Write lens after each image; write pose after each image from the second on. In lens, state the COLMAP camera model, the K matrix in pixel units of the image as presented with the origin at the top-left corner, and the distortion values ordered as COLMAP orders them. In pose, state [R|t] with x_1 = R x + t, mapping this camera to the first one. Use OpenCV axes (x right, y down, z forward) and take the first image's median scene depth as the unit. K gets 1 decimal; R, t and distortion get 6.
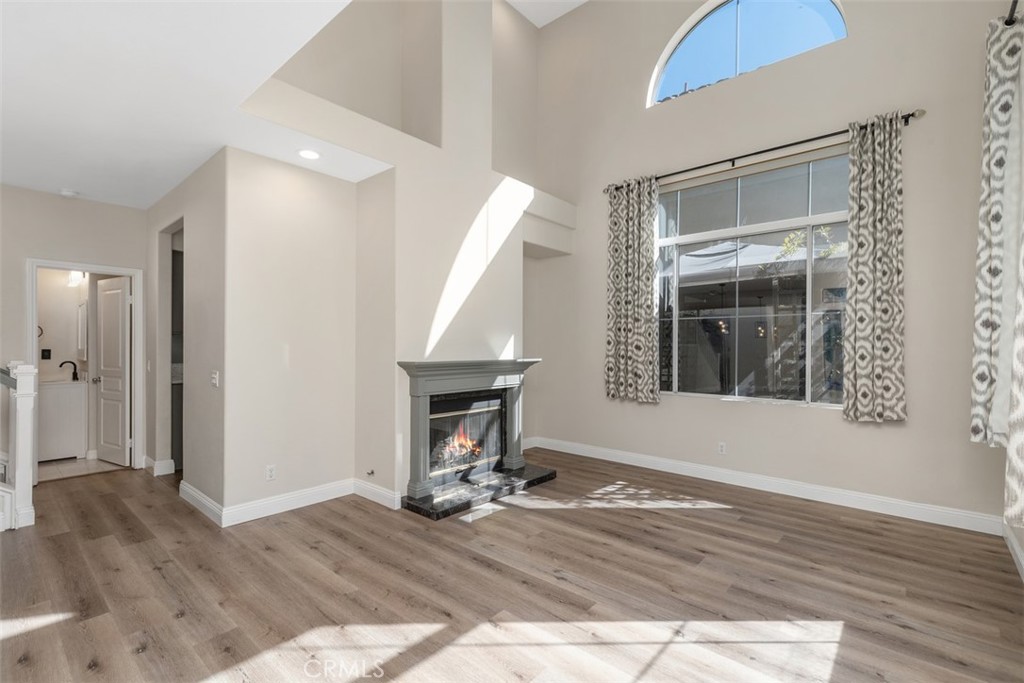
lens RADIAL K [[463.5, 0, 523.4], [0, 463.5, 347.9], [0, 0, 1]] dist [-0.005354, 0.002039]
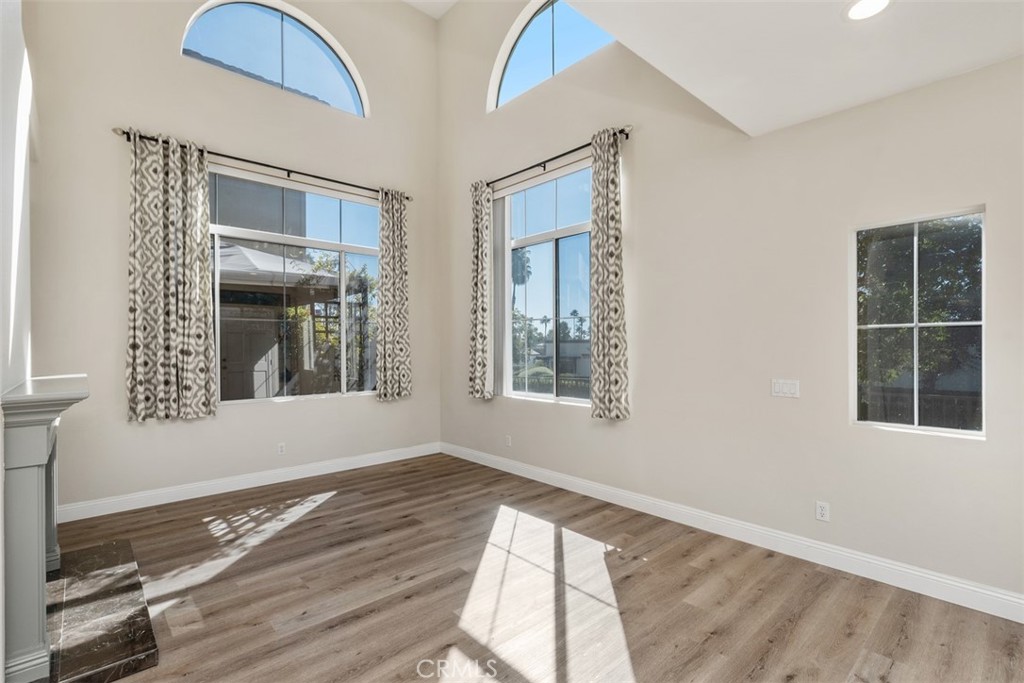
lens RADIAL K [[463.5, 0, 503.7], [0, 463.5, 348.7], [0, 0, 1]] dist [-0.005354, 0.002039]
pose [[0.122030, -0.013465, 0.992435, -0.662988], [0.007095, 0.999894, 0.012694, -0.017322], [-0.992501, 0.005492, 0.122113, 0.486806]]
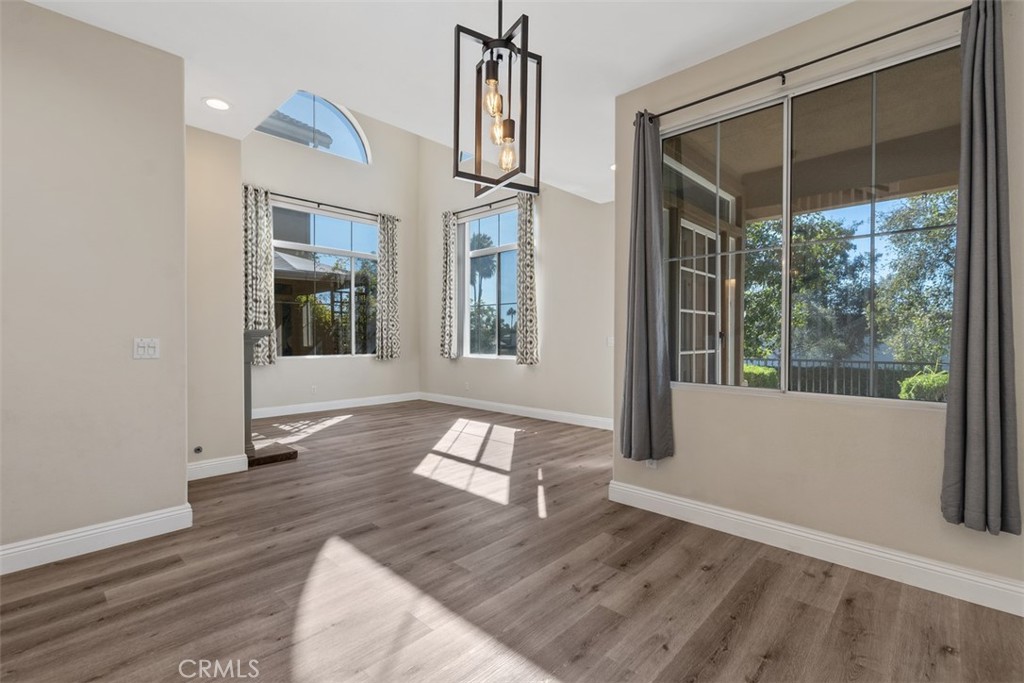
lens RADIAL K [[463.5, 0, 510.1], [0, 463.5, 340.2], [0, 0, 1]] dist [-0.005354, 0.002039]
pose [[0.040491, -0.012771, 0.999098, -1.339998], [0.001798, 0.999918, 0.012708, 0.043689], [-0.999178, 0.001282, 0.040510, 0.368014]]
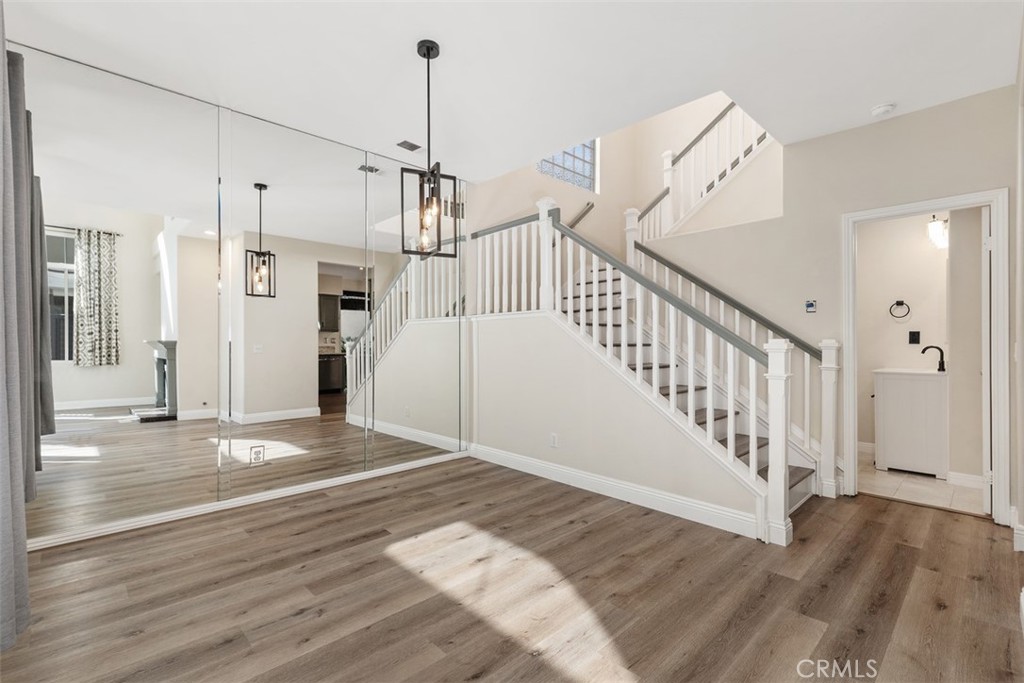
lens RADIAL K [[463.5, 0, 495.6], [0, 463.5, 346.7], [0, 0, 1]] dist [-0.005354, 0.002039]
pose [[-0.118491, 0.007774, -0.992925, -0.230716], [-0.007922, 0.999930, 0.008774, 0.044720], [0.992924, 0.008905, -0.118421, 0.577516]]
